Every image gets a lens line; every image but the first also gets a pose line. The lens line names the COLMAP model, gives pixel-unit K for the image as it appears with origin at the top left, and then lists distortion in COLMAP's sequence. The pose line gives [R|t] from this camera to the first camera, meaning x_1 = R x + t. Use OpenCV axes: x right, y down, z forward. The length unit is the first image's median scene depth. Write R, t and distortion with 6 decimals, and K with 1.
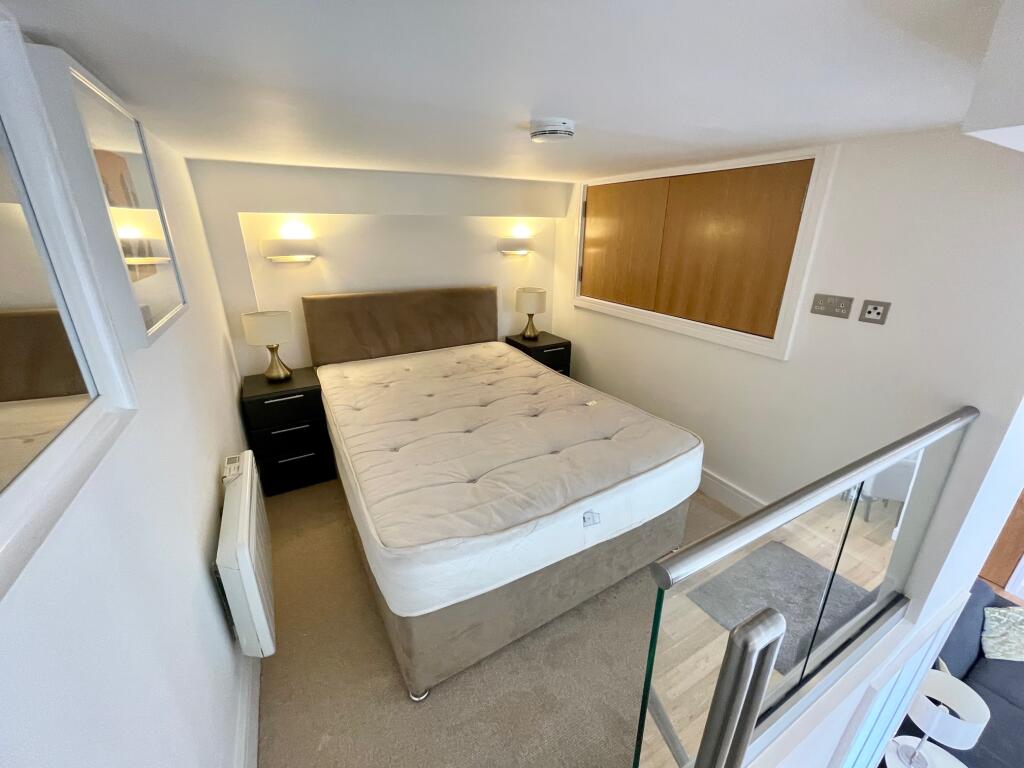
lens RADIAL K [[412.2, 0, 512.4], [0, 412.2, 386.3], [0, 0, 1]] dist [-0.001468, -0.000428]
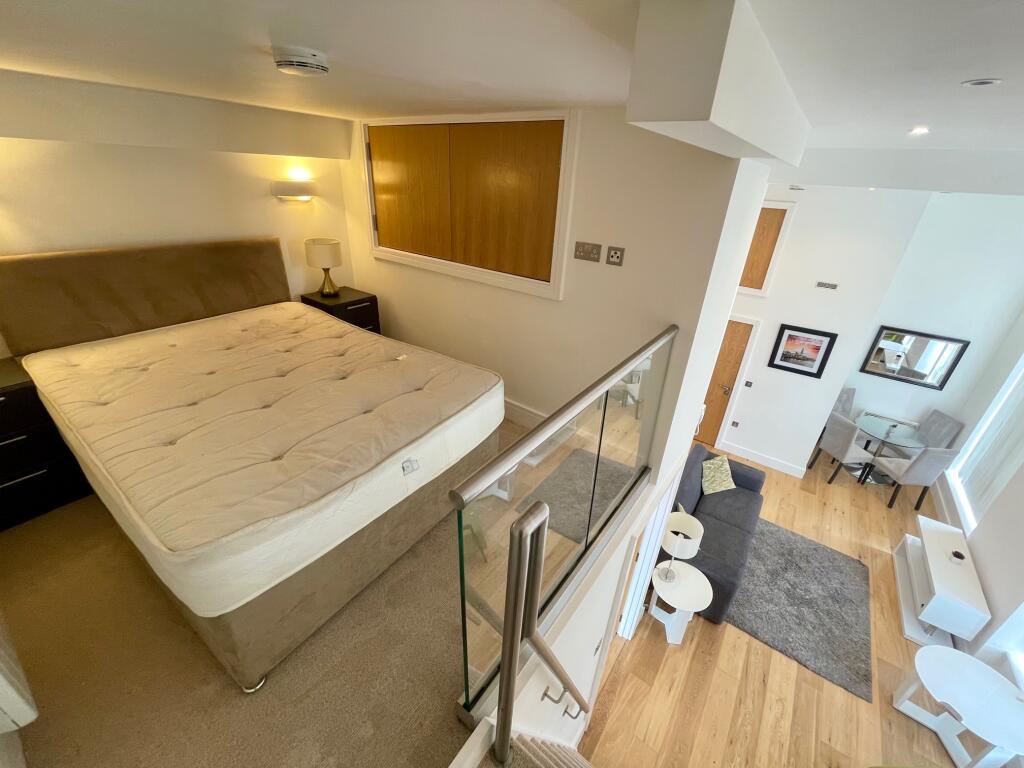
lens RADIAL K [[412.2, 0, 512.5], [0, 412.2, 384.5], [0, 0, 1]] dist [-0.001468, -0.000428]
pose [[0.907284, -0.156653, 0.390252, 0.039962], [0.110712, 0.984266, 0.137707, -0.002714], [-0.405684, -0.081733, 0.910352, -0.042227]]
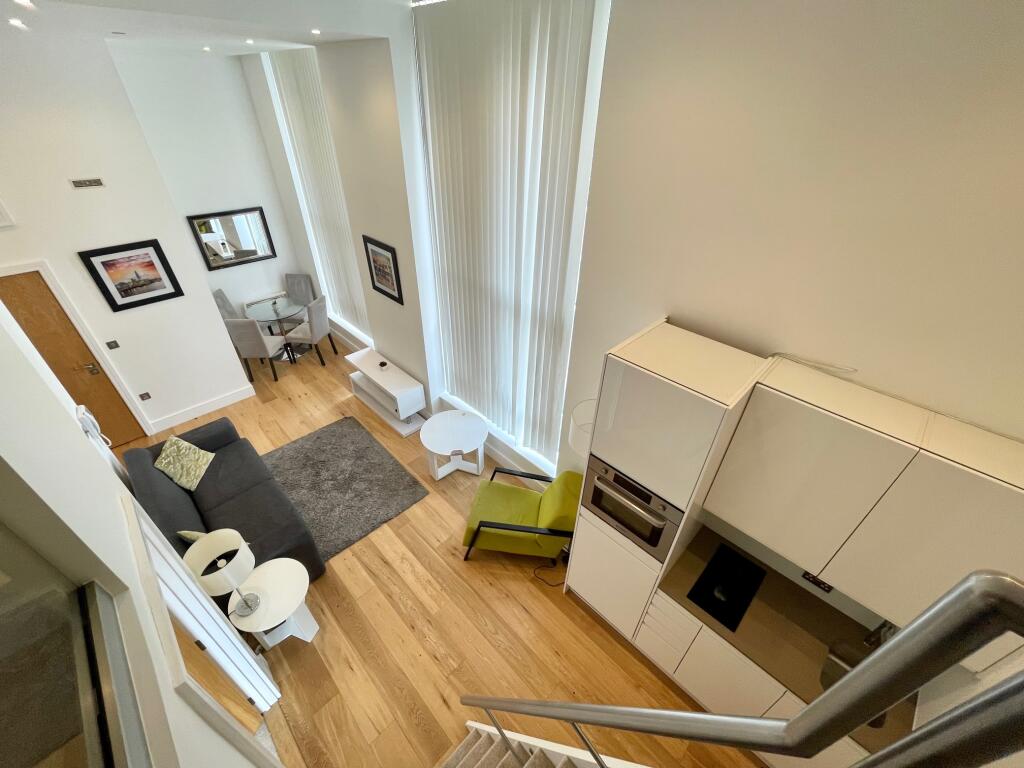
lens RADIAL K [[412.2, 0, 512.7], [0, 412.2, 385.2], [0, 0, 1]] dist [-0.001468, -0.000428]
pose [[-0.277052, -0.564875, 0.777276, 0.348058], [0.325137, 0.706107, 0.629046, 0.061102], [-0.904173, 0.426999, -0.011967, 0.180207]]
